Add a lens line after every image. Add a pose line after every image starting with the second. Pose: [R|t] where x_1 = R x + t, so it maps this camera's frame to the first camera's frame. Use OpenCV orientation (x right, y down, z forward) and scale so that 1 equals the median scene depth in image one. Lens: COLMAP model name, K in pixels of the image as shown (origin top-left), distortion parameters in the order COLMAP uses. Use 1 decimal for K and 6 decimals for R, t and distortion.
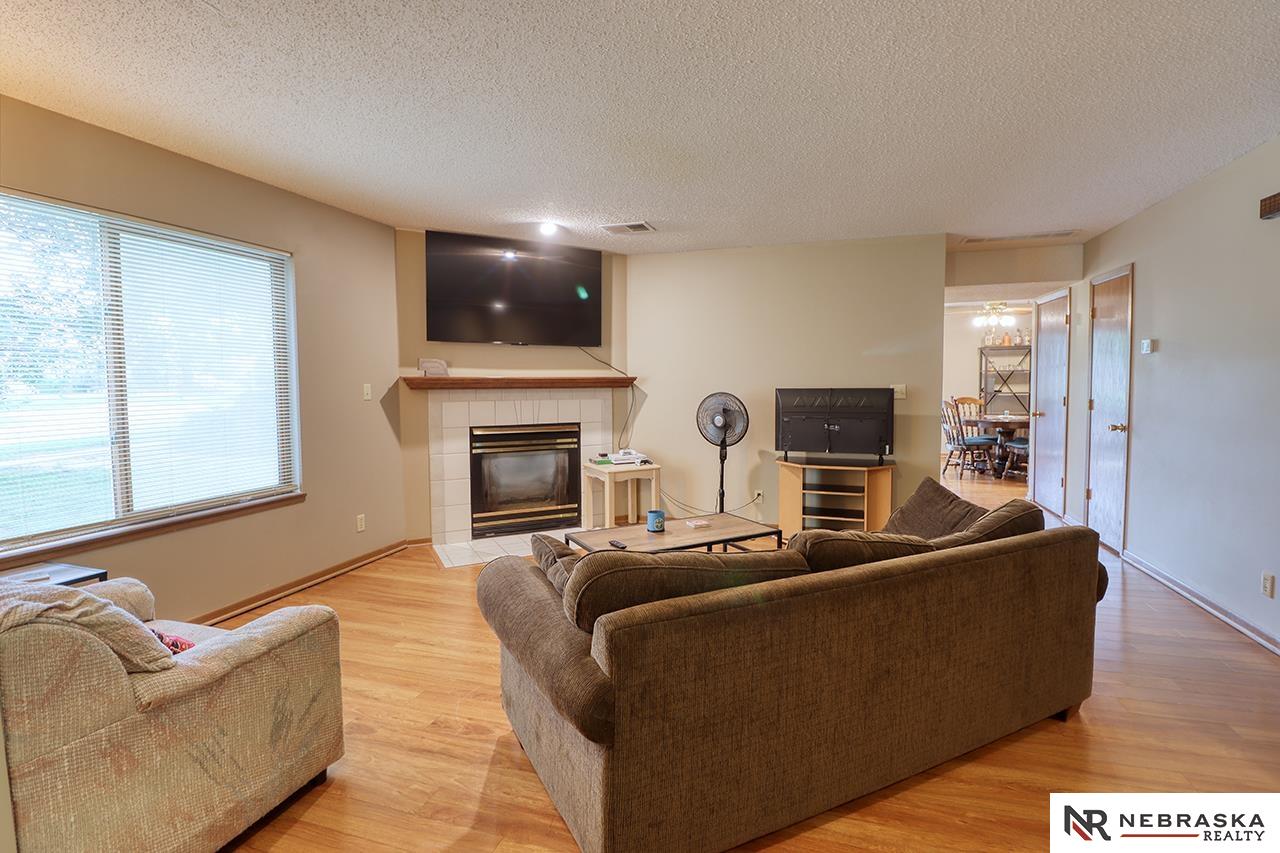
lens RADIAL K [[591.3, 0, 642.0], [0, 591.3, 417.5], [0, 0, 1]] dist [-0.003984, -0.010194]
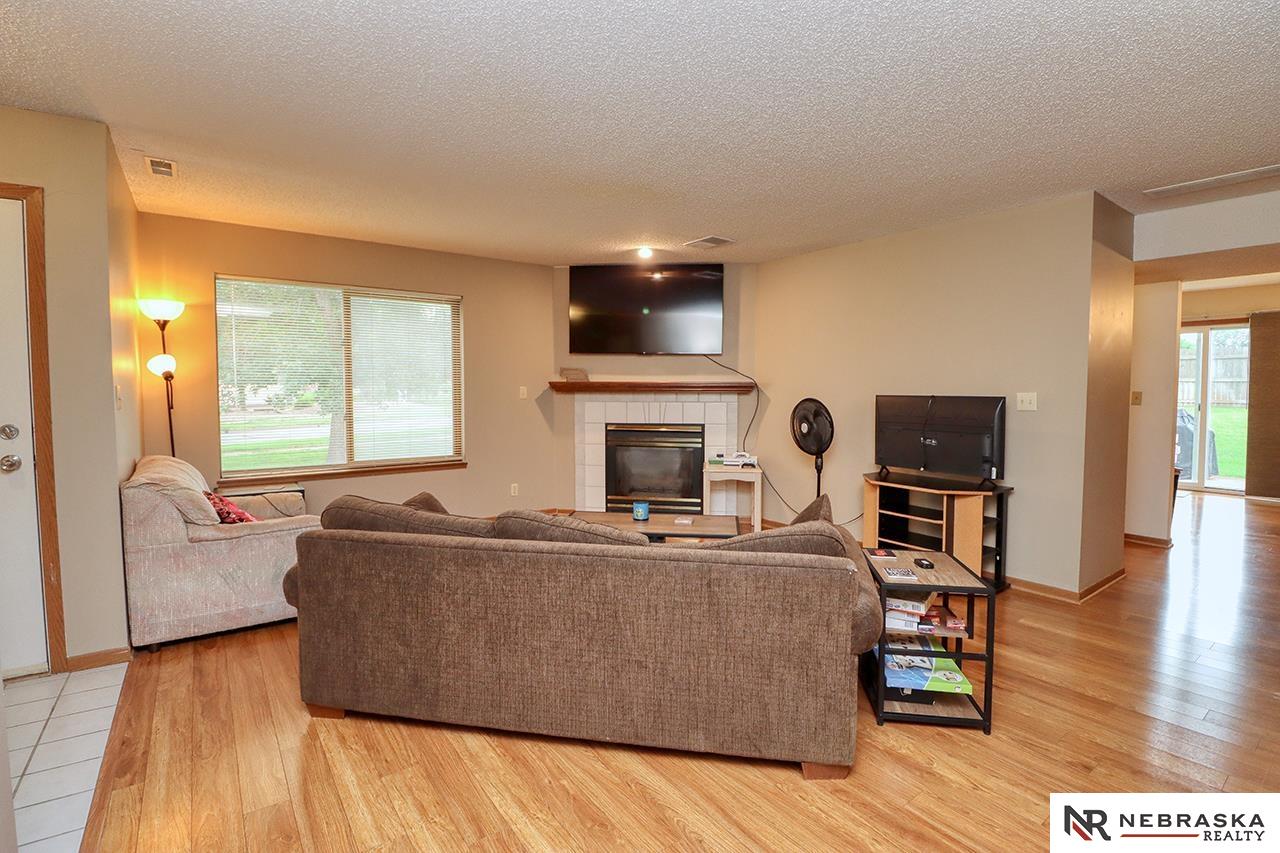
lens RADIAL K [[591.3, 0, 646.9], [0, 591.3, 414.8], [0, 0, 1]] dist [-0.003984, -0.010194]
pose [[0.812717, 0.033801, -0.581677, 0.470756], [-0.041374, 0.999144, 0.000252, -0.004821], [0.581187, 0.023861, 0.813420, 0.065144]]
